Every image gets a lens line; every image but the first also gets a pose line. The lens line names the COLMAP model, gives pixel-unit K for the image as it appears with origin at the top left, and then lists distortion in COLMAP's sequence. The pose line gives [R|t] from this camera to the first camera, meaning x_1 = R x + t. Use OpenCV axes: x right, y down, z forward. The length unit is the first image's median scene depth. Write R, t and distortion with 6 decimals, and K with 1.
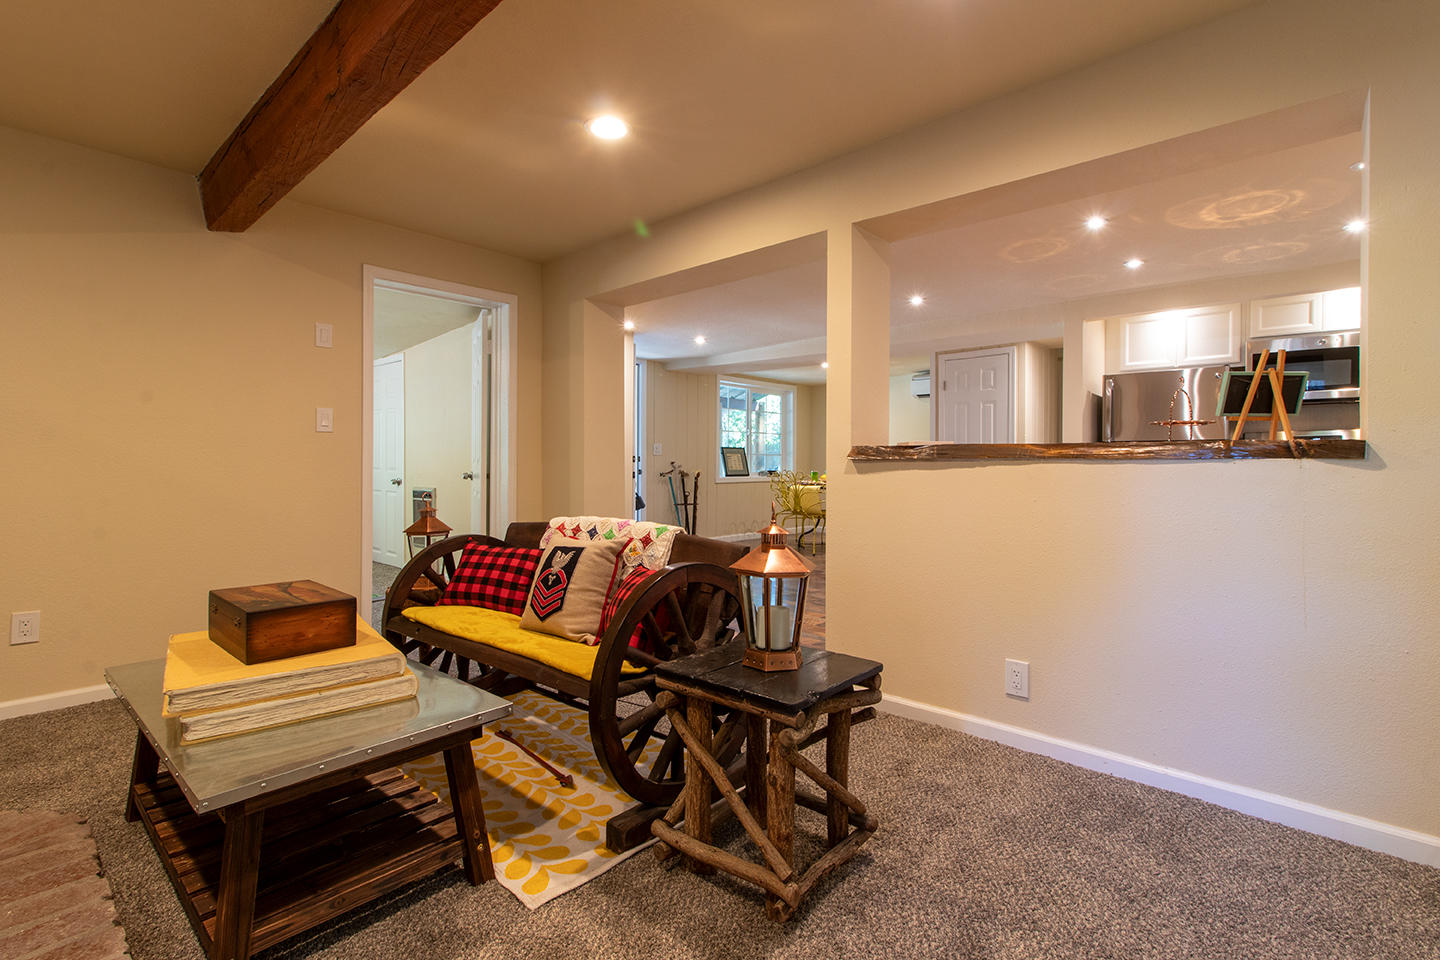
lens RADIAL K [[653.4, 0, 721.0], [0, 653.4, 465.5], [0, 0, 1]] dist [0.002623, 0.000492]
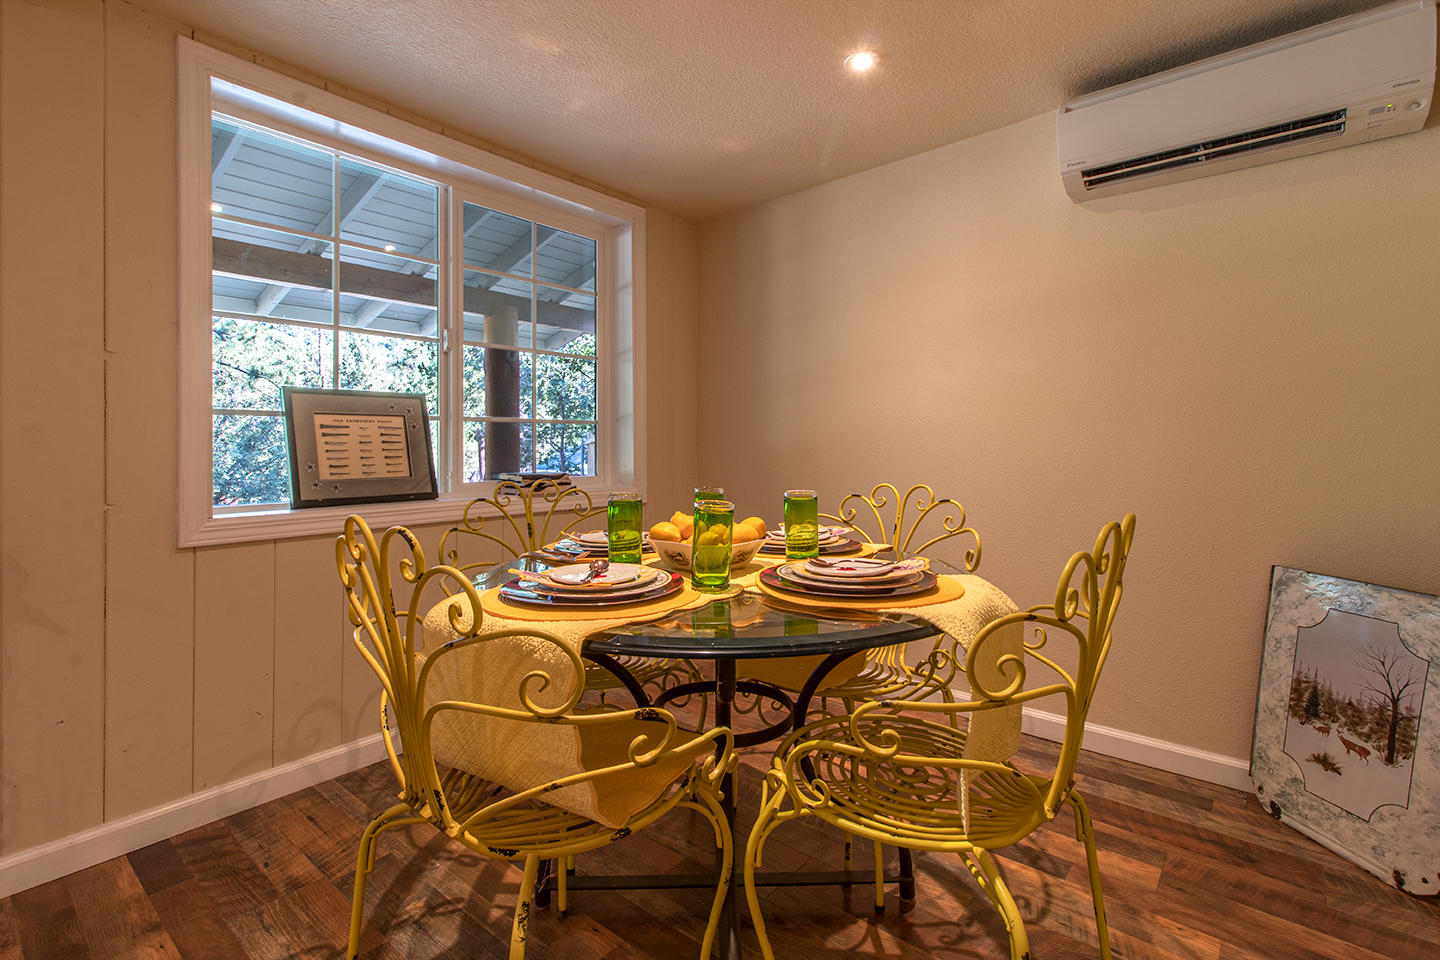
lens RADIAL K [[695.7, 0, 721.3], [0, 695.7, 440.1], [0, 0, 1]] dist [-0.000284, 0.000816]
pose [[0.998058, -0.006232, 0.061980, 0.271294], [0.006877, 0.999924, -0.010192, -0.008353], [-0.061911, 0.010598, 0.998025, 1.365552]]
